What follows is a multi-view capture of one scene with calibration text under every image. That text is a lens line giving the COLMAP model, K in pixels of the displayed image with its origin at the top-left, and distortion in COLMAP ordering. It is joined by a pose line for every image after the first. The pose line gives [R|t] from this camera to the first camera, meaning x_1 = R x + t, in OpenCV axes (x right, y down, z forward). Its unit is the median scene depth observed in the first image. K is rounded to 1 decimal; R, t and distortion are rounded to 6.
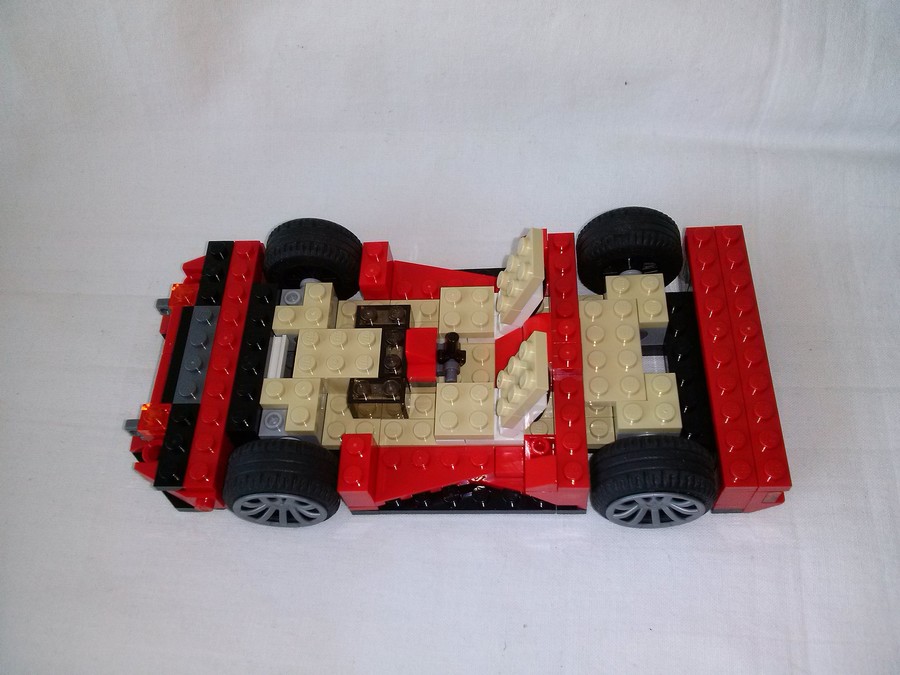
lens RADIAL K [[852.3, 0, 451.7], [0, 852.3, 335.1], [0, 0, 1]] dist [0.113801, 0.000000]
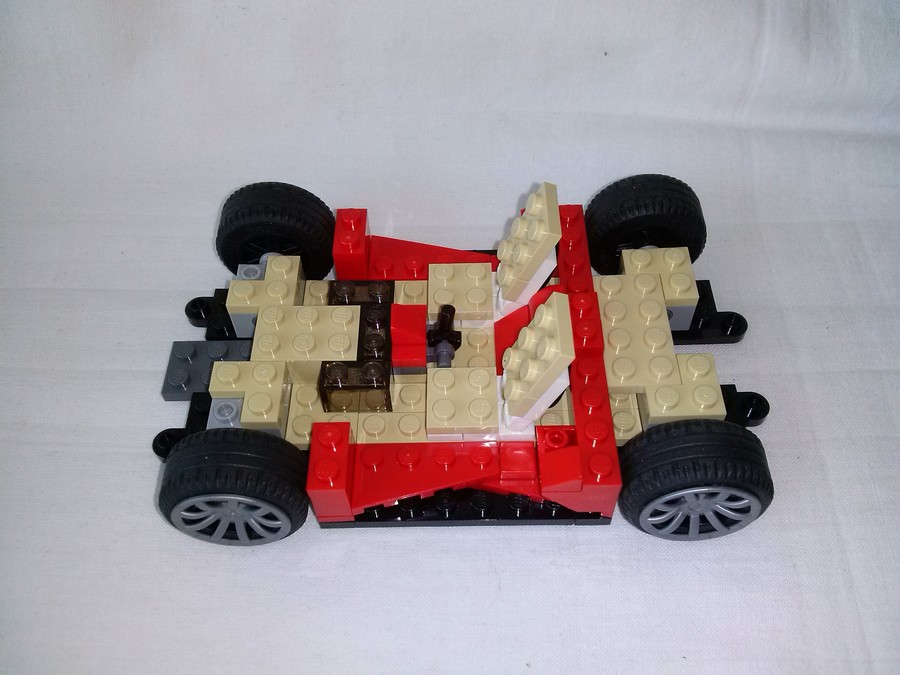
lens RADIAL K [[852.3, 0, 454.1], [0, 852.3, 338.6], [0, 0, 1]] dist [0.113801, 0.000000]
pose [[0.996936, 0.014920, 0.076787, -0.055544], [-0.008081, 0.996033, -0.088616, 0.100691], [-0.077805, 0.087724, 0.993102, 0.167316]]
